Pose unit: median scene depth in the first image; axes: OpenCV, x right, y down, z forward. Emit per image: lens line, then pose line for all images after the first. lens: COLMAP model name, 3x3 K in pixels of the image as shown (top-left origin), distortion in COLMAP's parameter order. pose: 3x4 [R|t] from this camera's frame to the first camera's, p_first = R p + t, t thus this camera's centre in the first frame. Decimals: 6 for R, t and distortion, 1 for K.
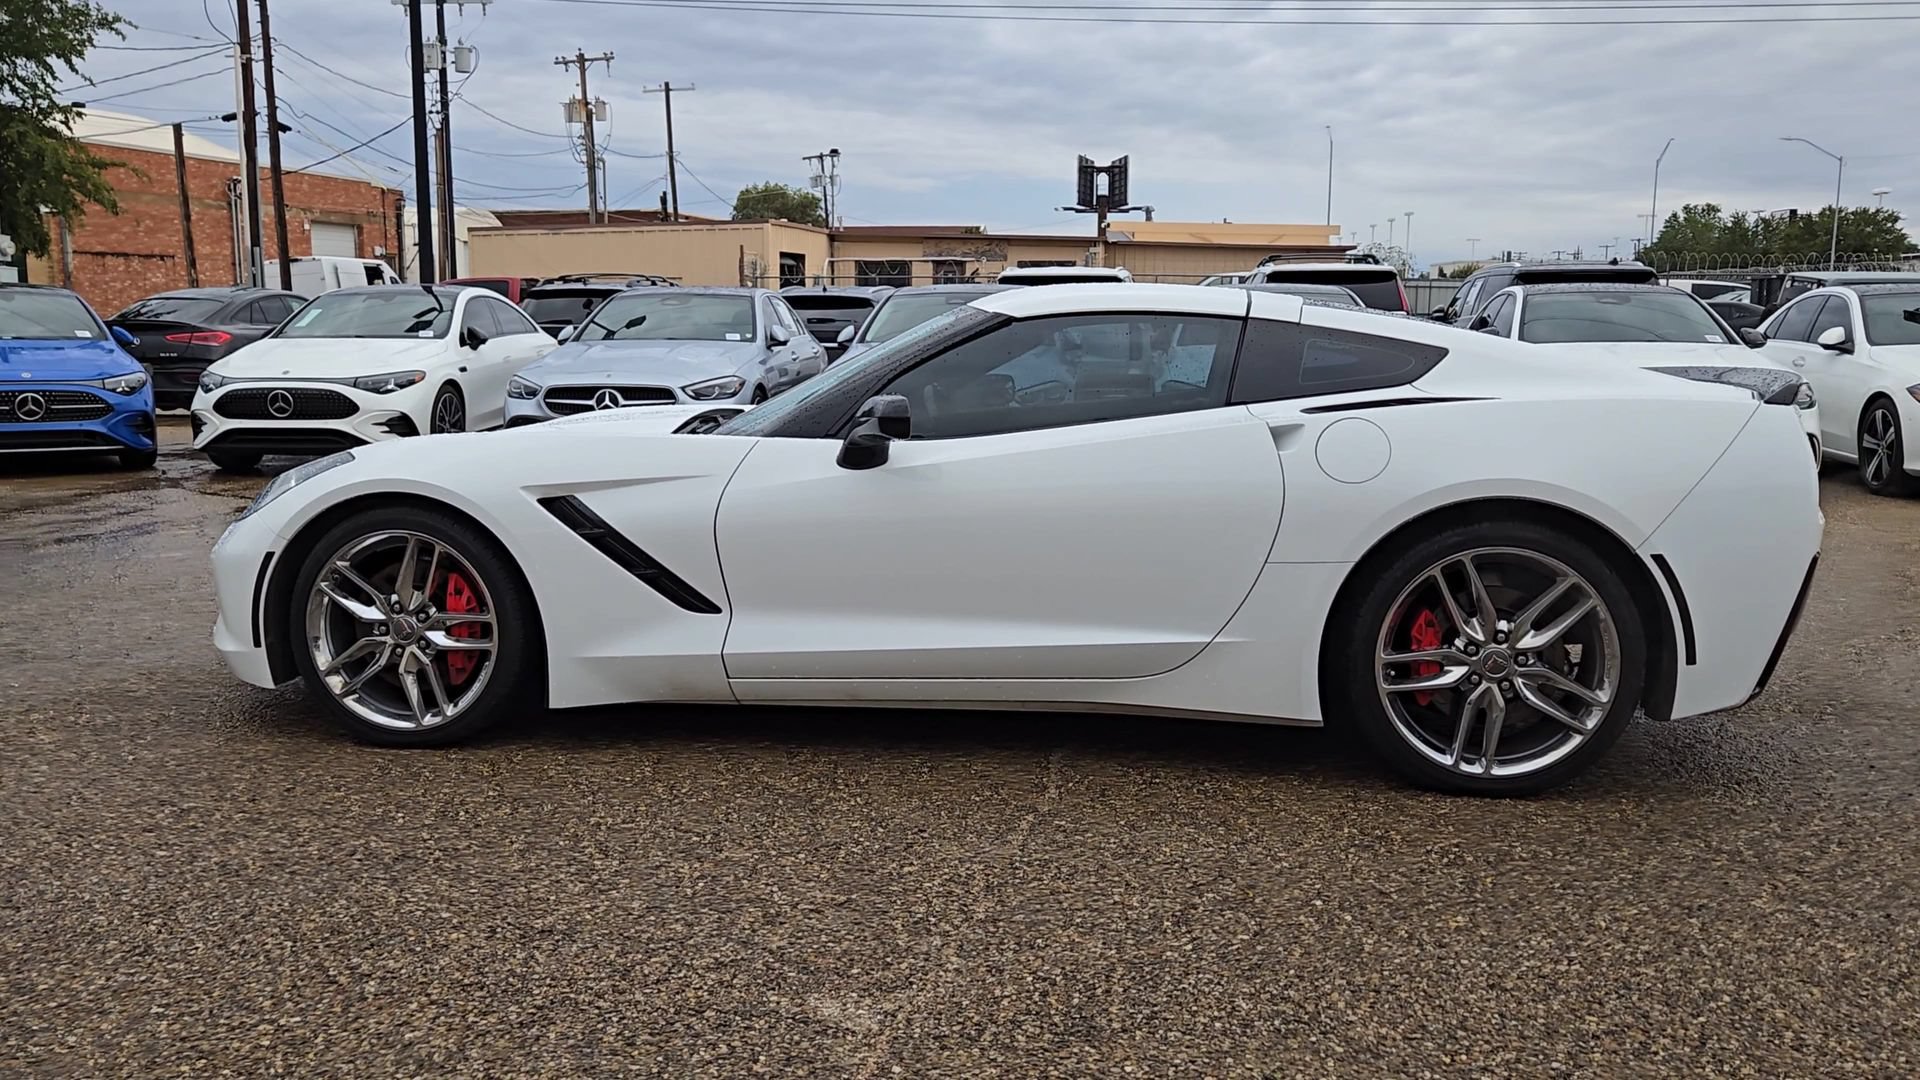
lens RADIAL K [[1658.2, 0, 964.2], [0, 1658.2, 497.1], [0, 0, 1]] dist [0.002154, -0.007725]
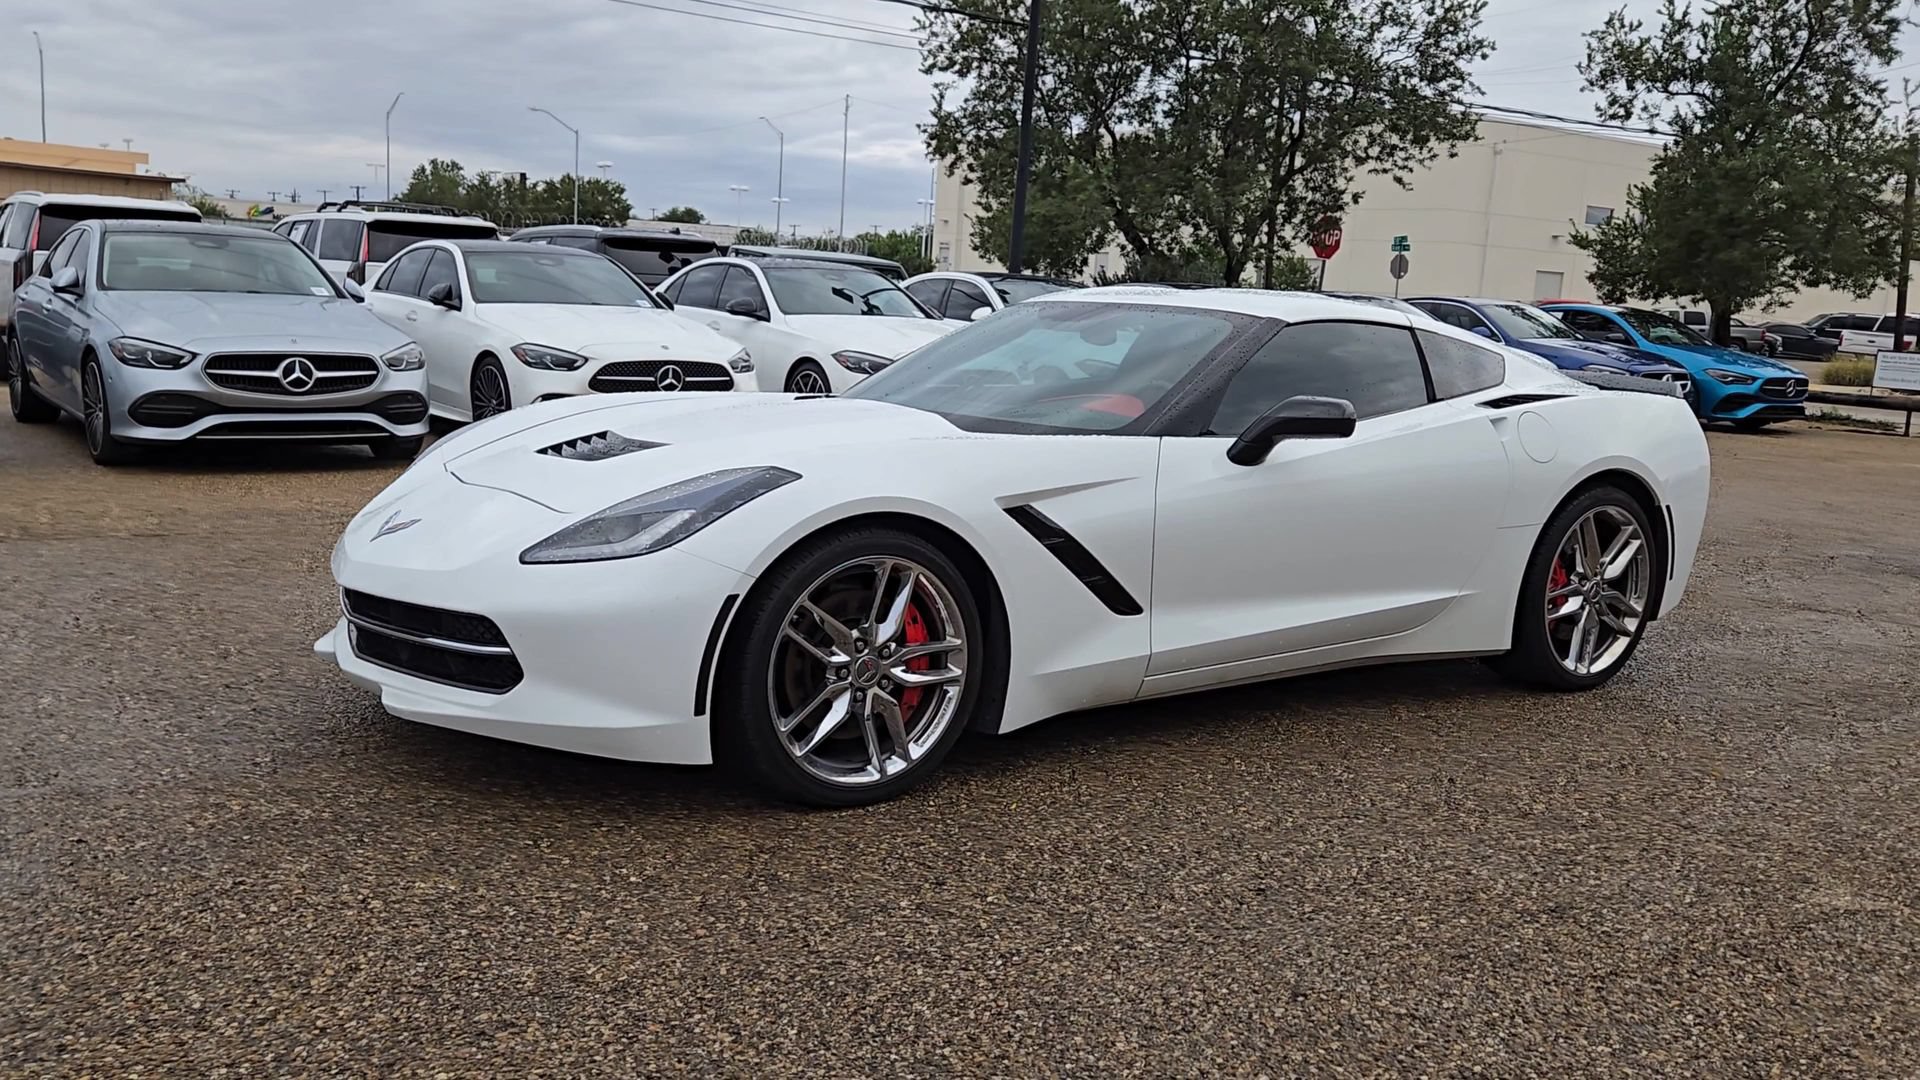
lens RADIAL K [[1606.8, 0, 964.0], [0, 1606.8, 536.6], [0, 0, 1]] dist [0.027078, -0.017188]
pose [[0.729407, -0.068261, 0.680666, -0.868542], [0.026560, 0.997085, 0.071532, -0.048076], [-0.683564, -0.034097, 0.729093, 0.357035]]
